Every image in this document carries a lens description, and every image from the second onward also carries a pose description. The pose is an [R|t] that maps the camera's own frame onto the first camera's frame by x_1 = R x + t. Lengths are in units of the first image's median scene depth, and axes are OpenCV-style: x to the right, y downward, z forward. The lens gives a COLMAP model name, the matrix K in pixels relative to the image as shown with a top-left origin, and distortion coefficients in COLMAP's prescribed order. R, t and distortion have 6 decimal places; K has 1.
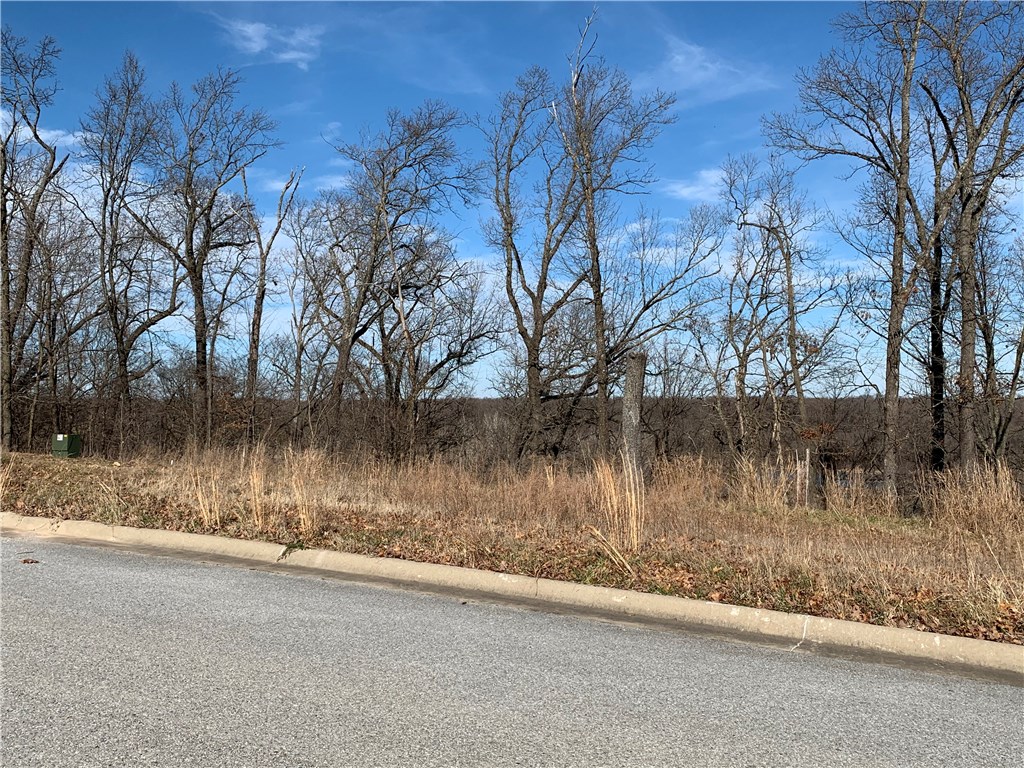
lens RADIAL K [[987.1, 0, 512.0], [0, 987.1, 384.0], [0, 0, 1]] dist [0.002923, -0.008999]
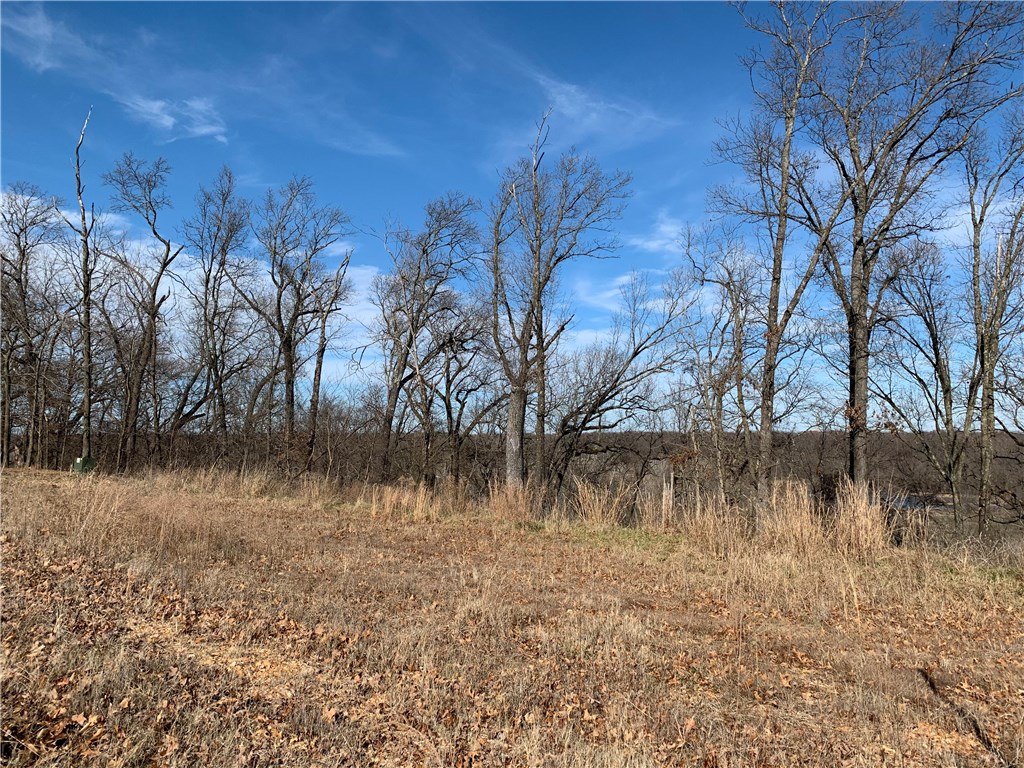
lens RADIAL K [[775.9, 0, 512.0], [0, 775.9, 384.0], [0, 0, 1]] dist [-0.002441, 0.004314]
pose [[0.986768, -0.012467, -0.161659, 0.155689], [0.004574, 0.998783, -0.049108, 0.004748], [0.162074, 0.047719, 0.985624, 0.061323]]
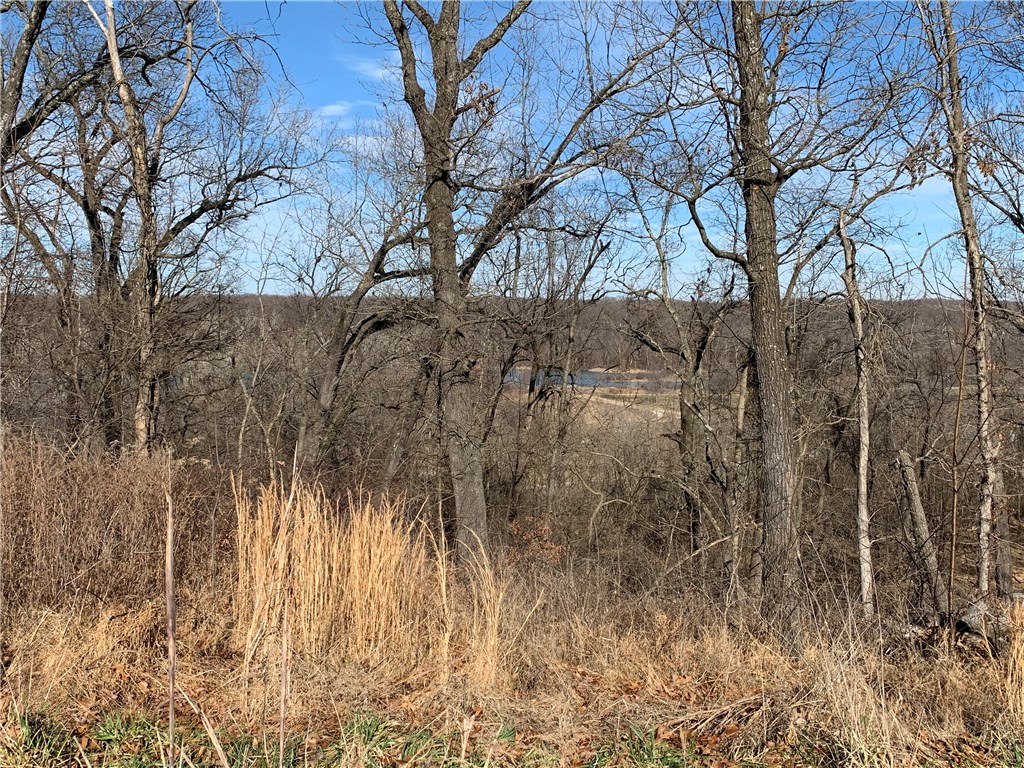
lens RADIAL K [[987.1, 0, 512.0], [0, 987.1, 384.0], [0, 0, 1]] dist [0.002923, -0.008999]
pose [[0.967429, -0.009367, 0.252969, -0.052272], [-0.016743, 0.994759, 0.100863, 0.024436], [-0.252588, -0.101813, 0.962202, 0.526393]]
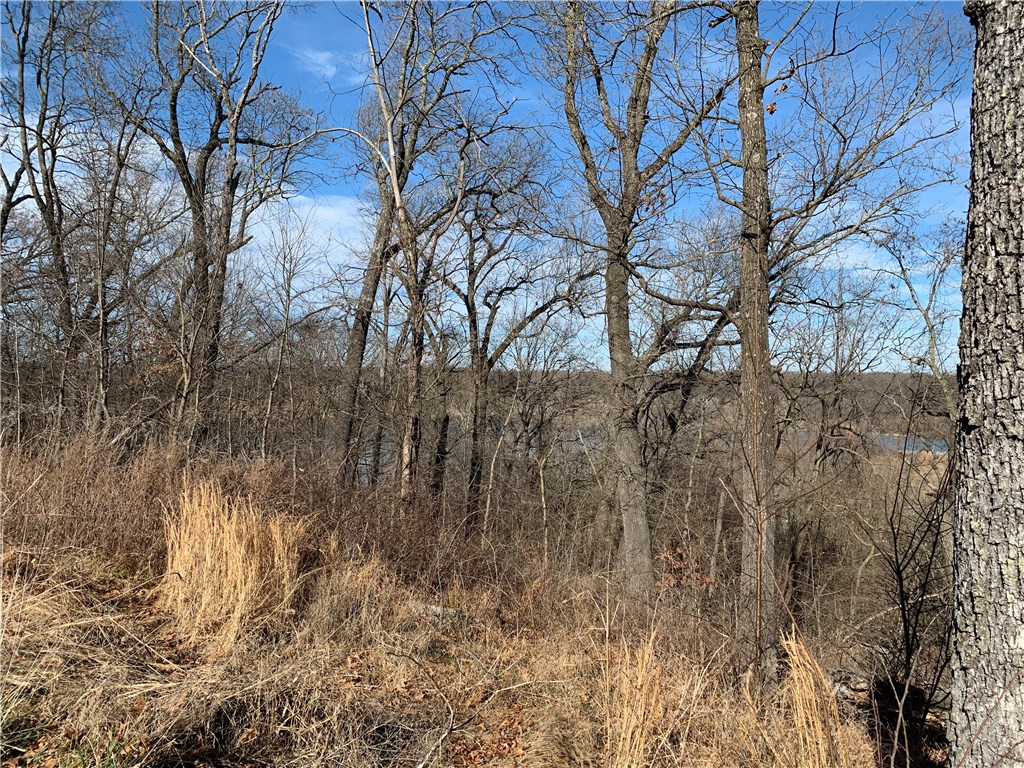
lens RADIAL K [[775.9, 0, 512.0], [0, 775.9, 384.0], [0, 0, 1]] dist [-0.002441, 0.004314]
pose [[0.979351, 0.015165, -0.201598, 0.047344], [-0.008927, 0.999454, 0.031816, 0.032263], [0.201971, -0.029359, 0.978951, 0.537629]]
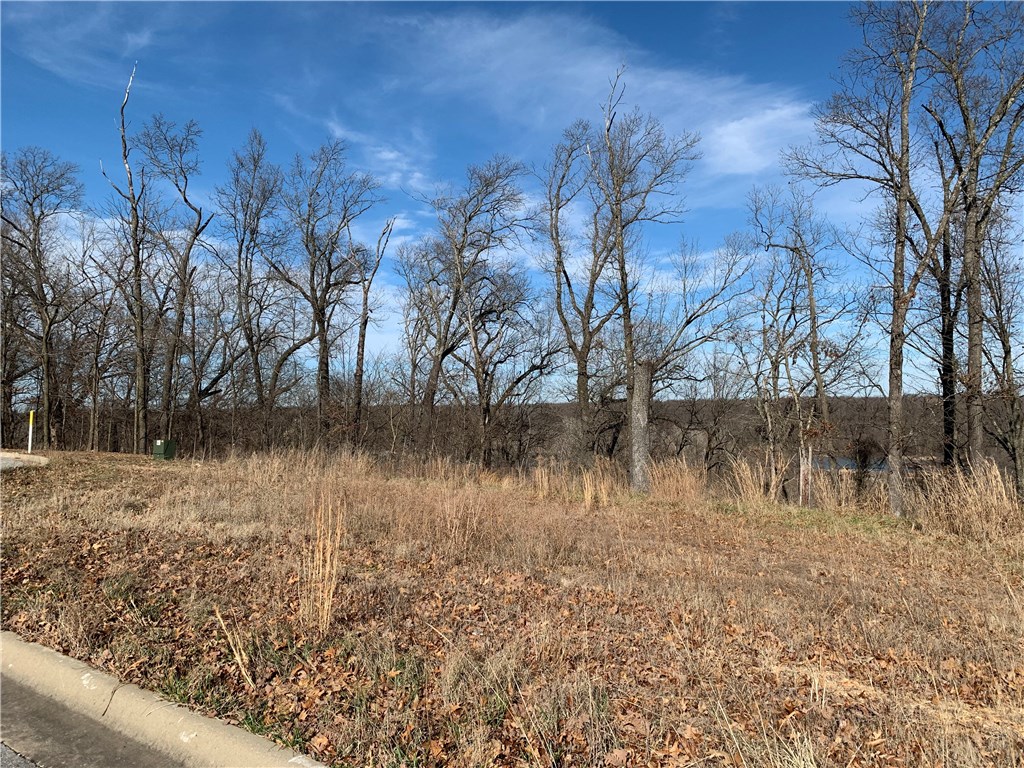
lens RADIAL K [[775.9, 0, 512.0], [0, 775.9, 384.0], [0, 0, 1]] dist [-0.002441, 0.004314]
pose [[0.991254, -0.019874, -0.130460, 0.054433], [0.018675, 0.999771, -0.010409, 0.000684], [0.130637, 0.007882, 0.991399, 0.076319]]
